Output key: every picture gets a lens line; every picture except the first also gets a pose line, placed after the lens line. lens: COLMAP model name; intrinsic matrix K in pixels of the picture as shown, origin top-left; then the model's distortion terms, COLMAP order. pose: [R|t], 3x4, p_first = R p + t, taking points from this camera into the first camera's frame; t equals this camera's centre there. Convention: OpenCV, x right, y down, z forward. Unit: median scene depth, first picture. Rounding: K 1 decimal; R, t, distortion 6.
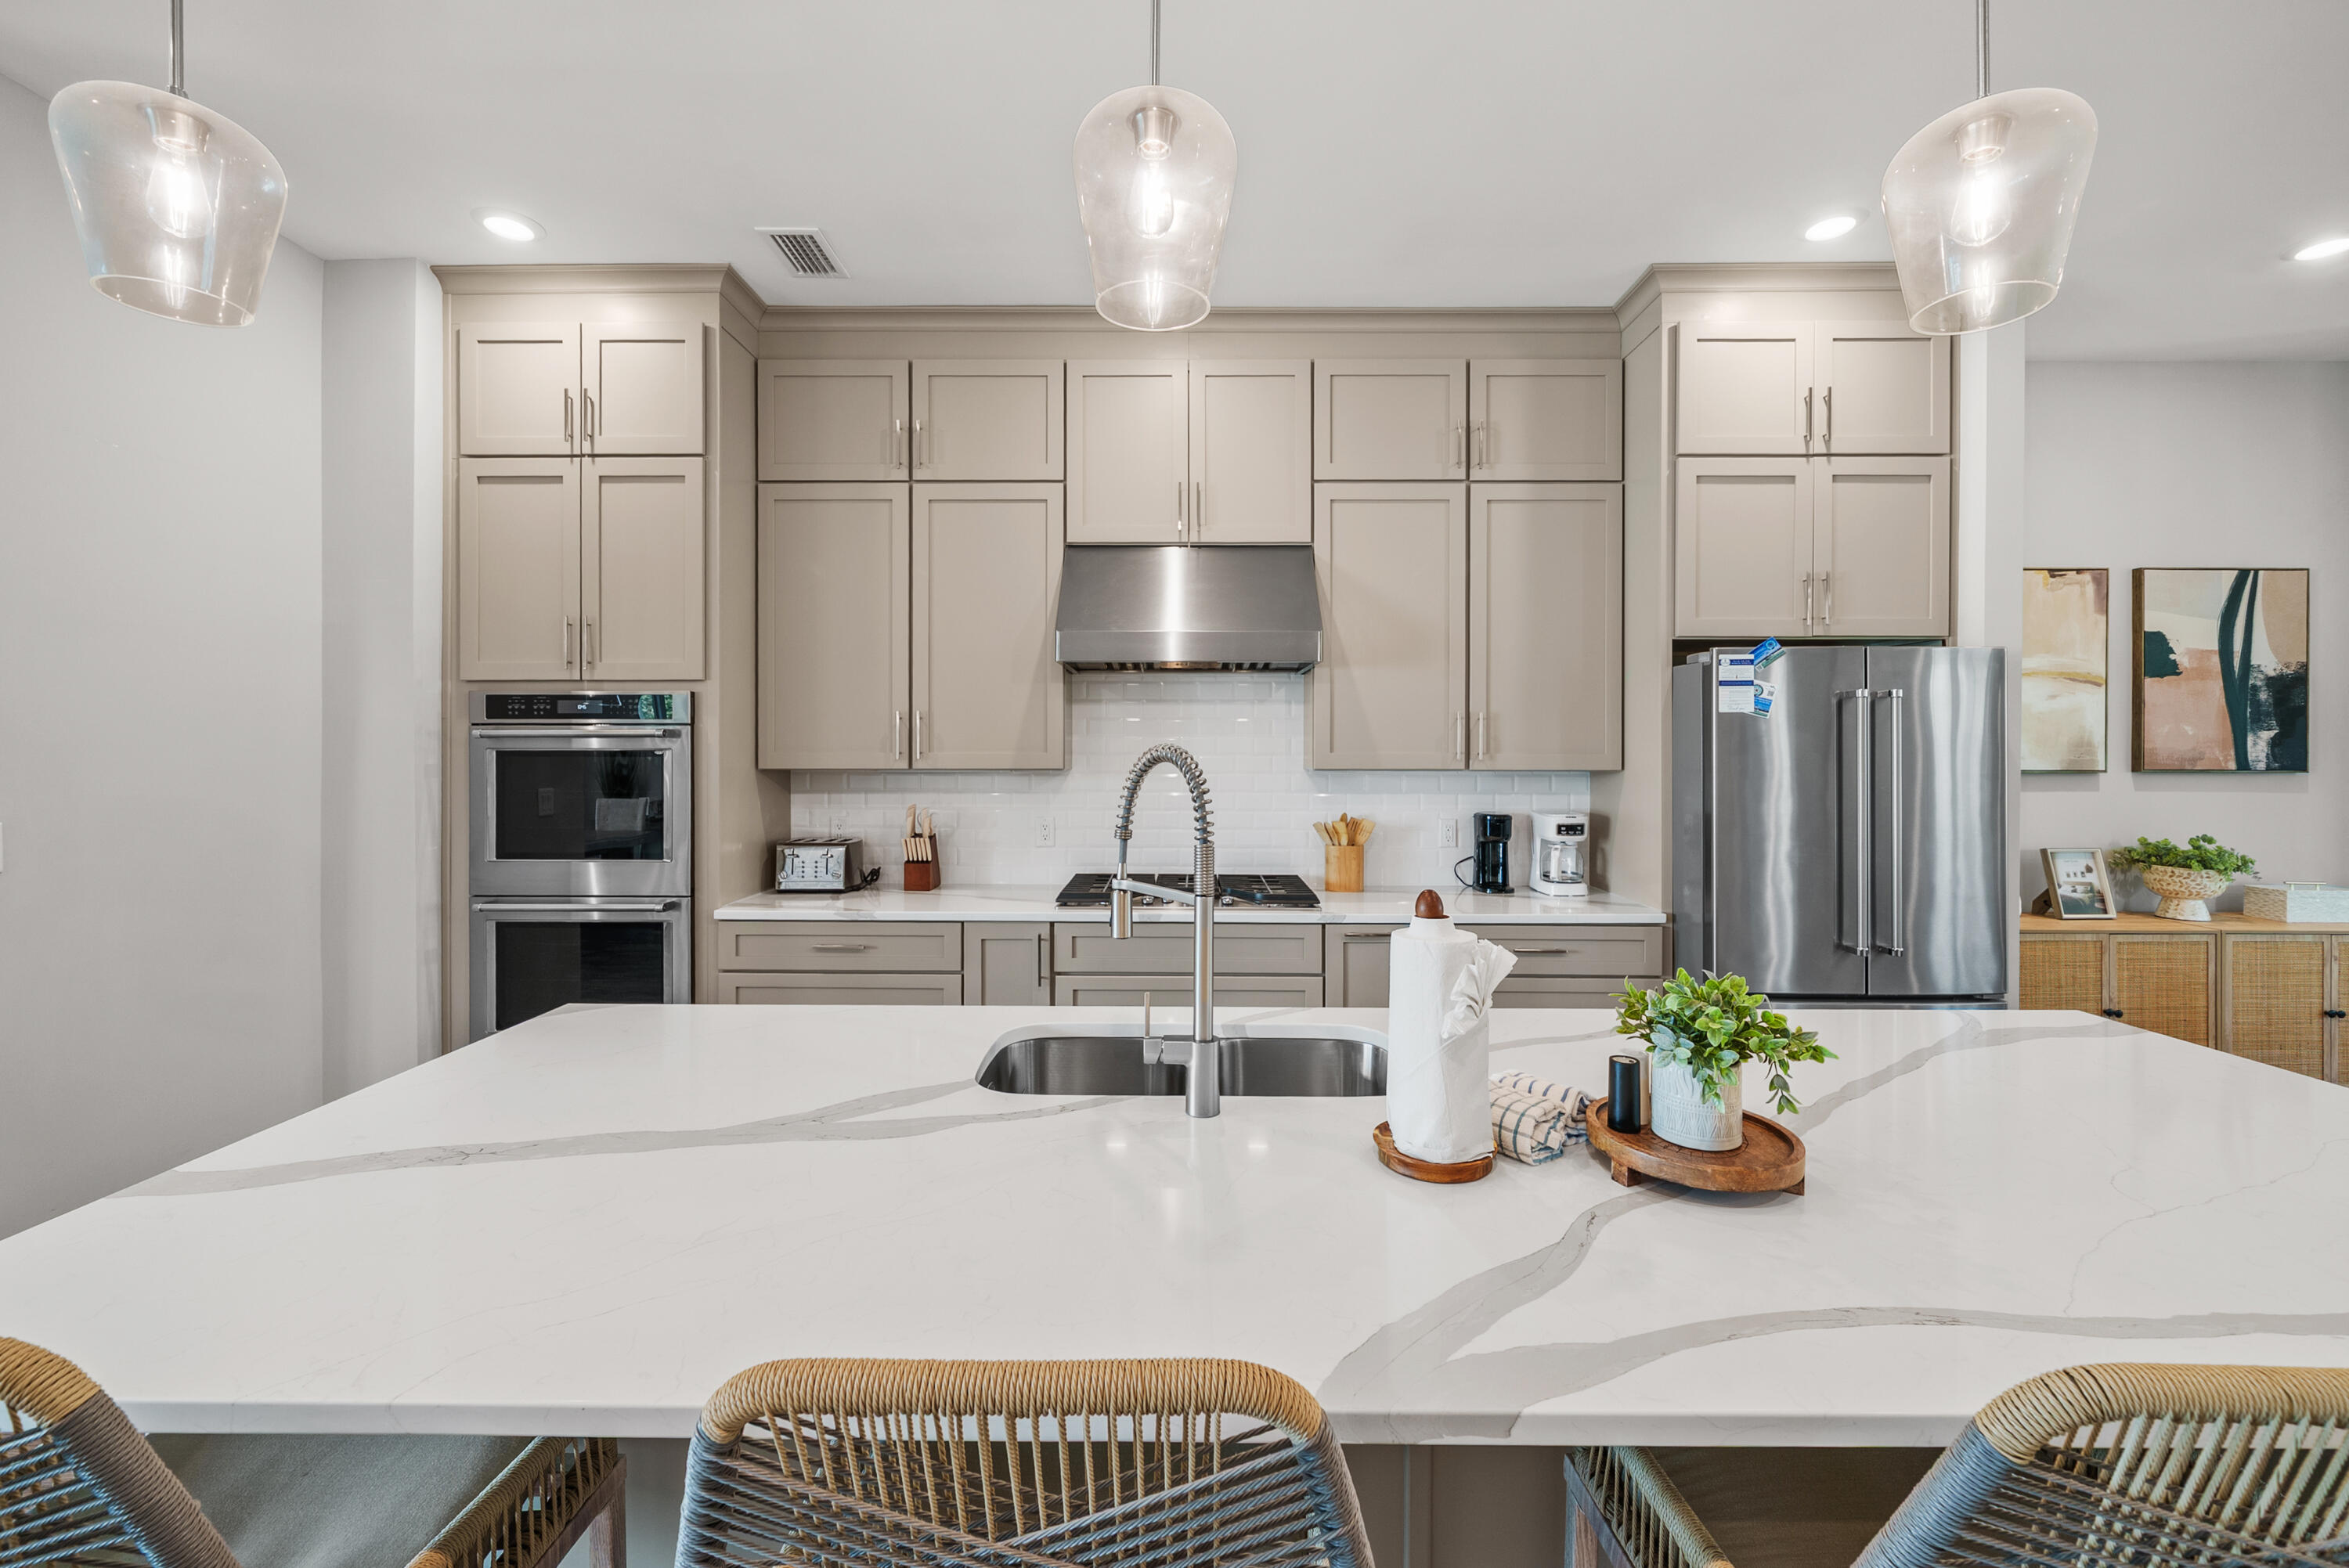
lens RADIAL K [[934.4, 0, 1157.5], [0, 934.4, 740.2], [0, 0, 1]] dist [-0.005340, 0.001015]
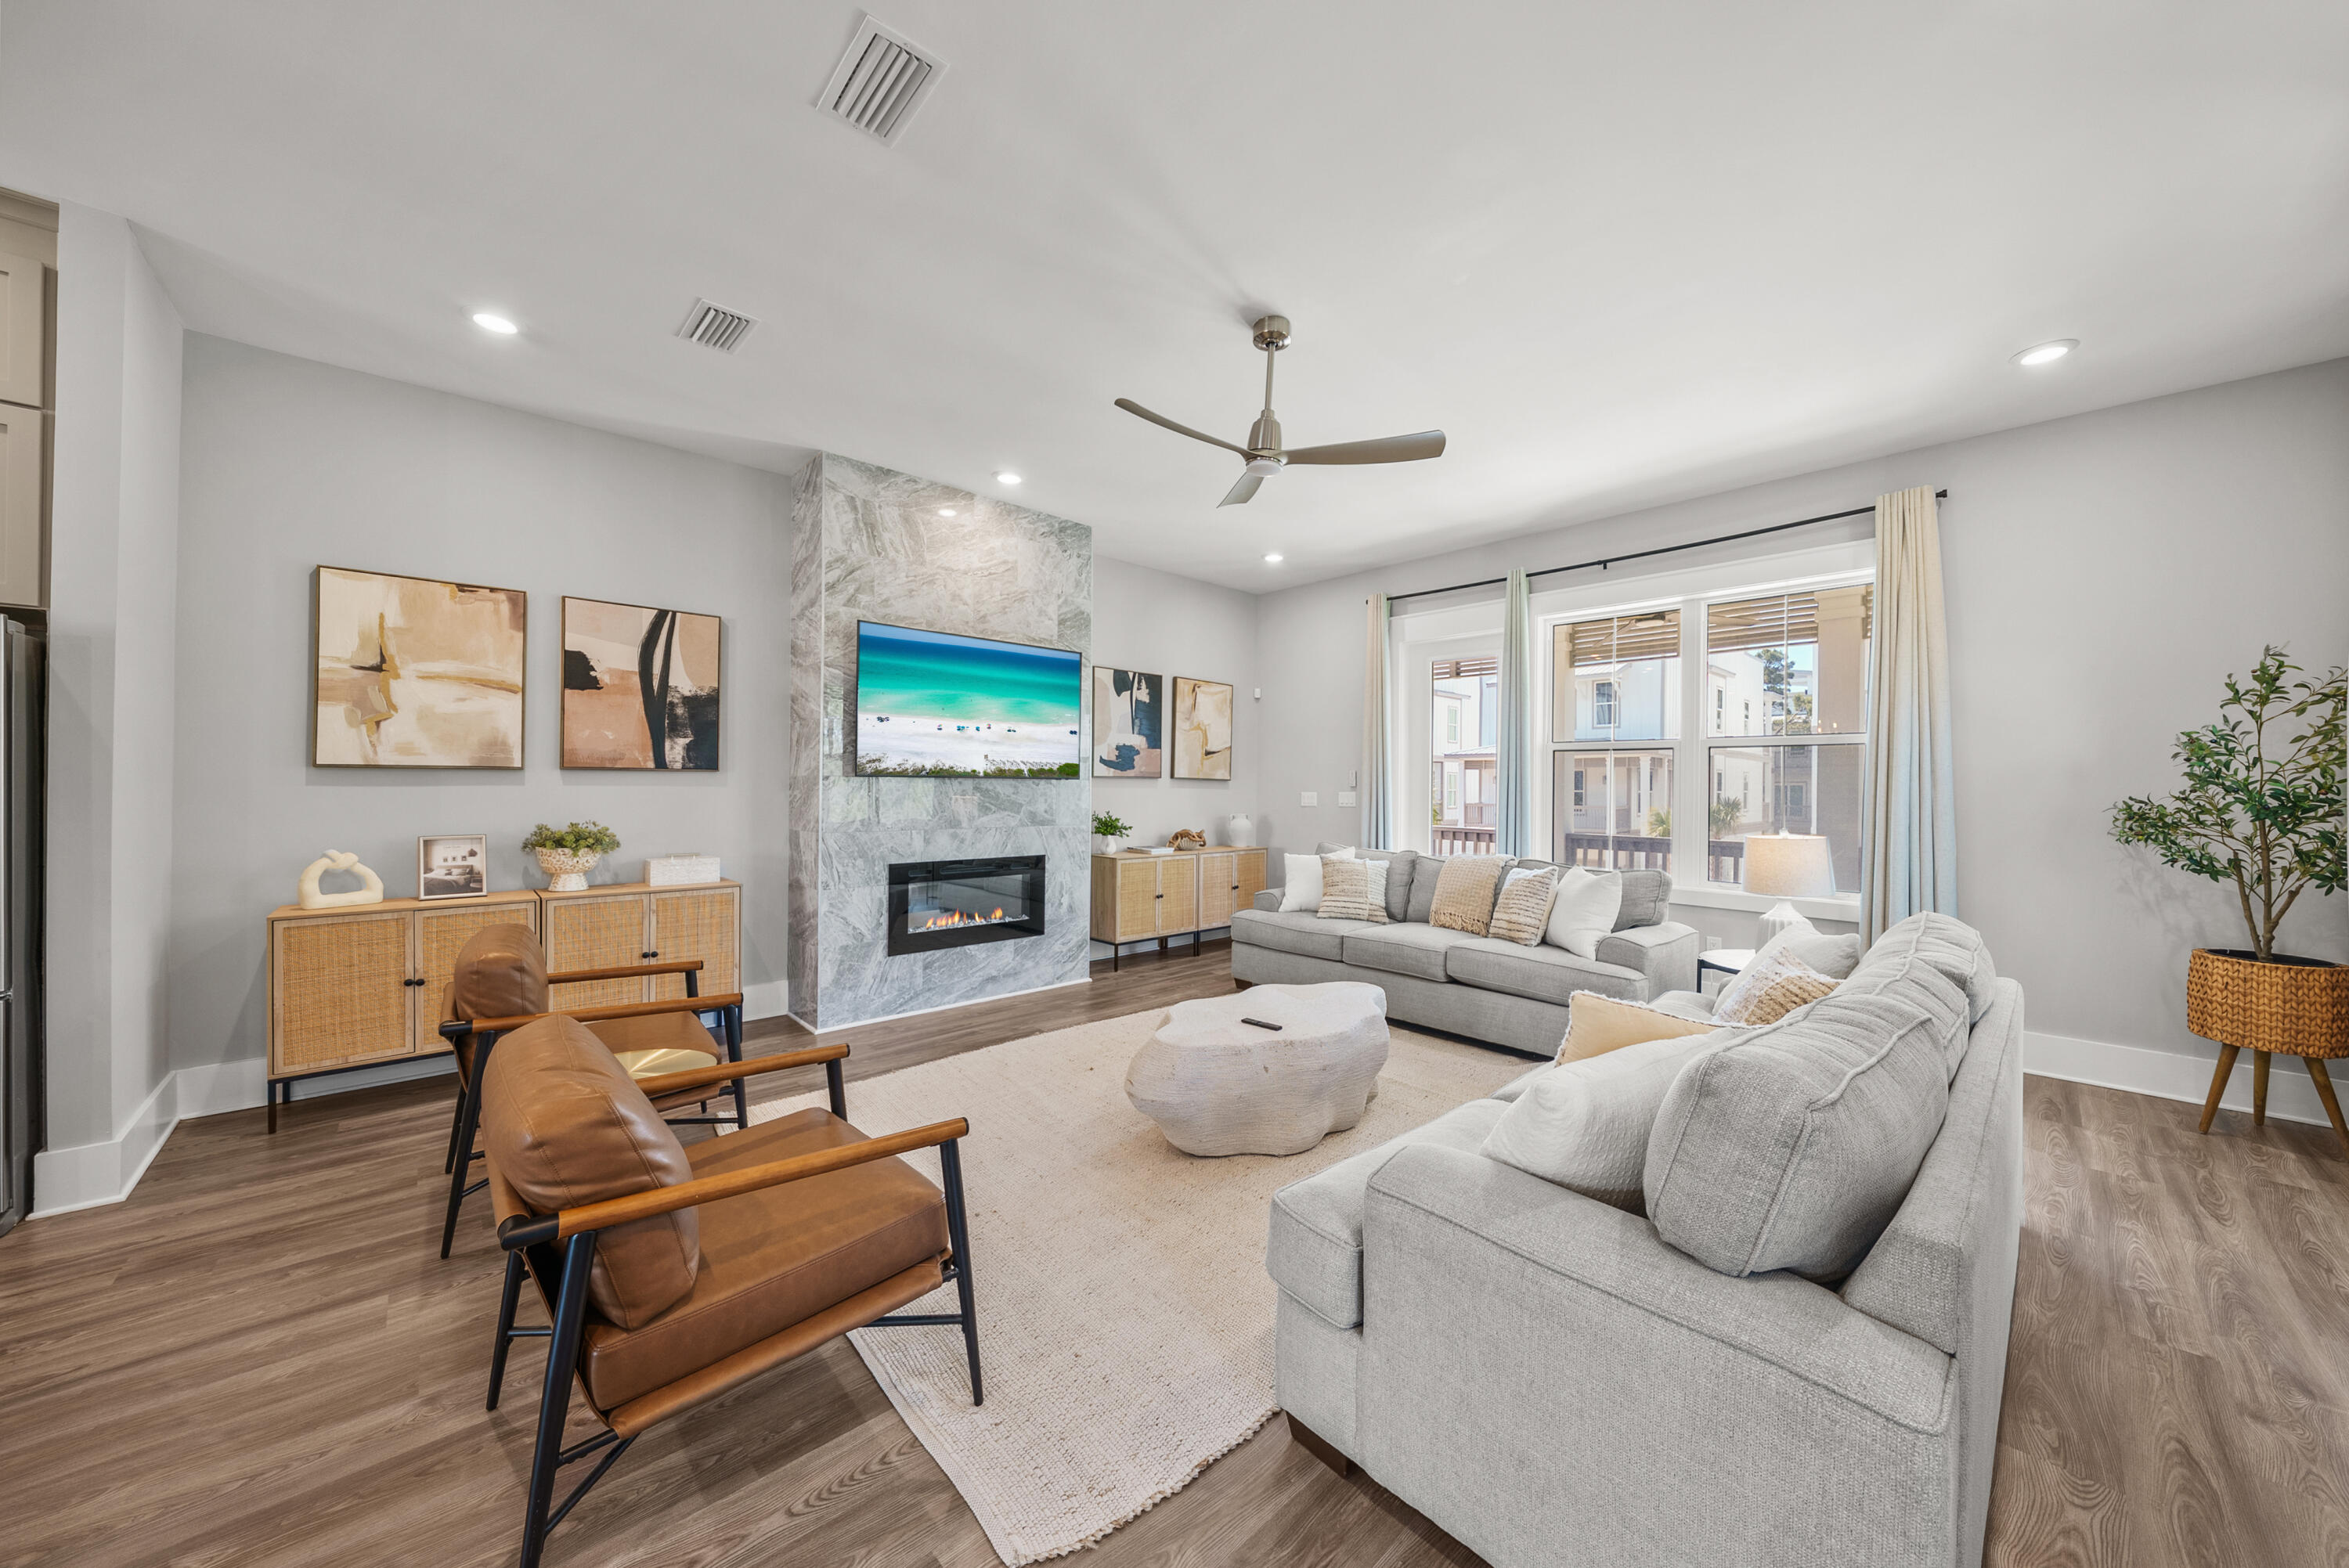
lens RADIAL K [[816.9, 0, 1177.9], [0, 816.9, 787.4], [0, 0, 1]] dist [-0.001948, -0.000356]
pose [[0.726523, -0.000381, 0.687142, 0.952624], [-0.009735, 0.999894, 0.010848, 0.040314], [-0.687073, -0.014571, 0.726442, -0.301882]]
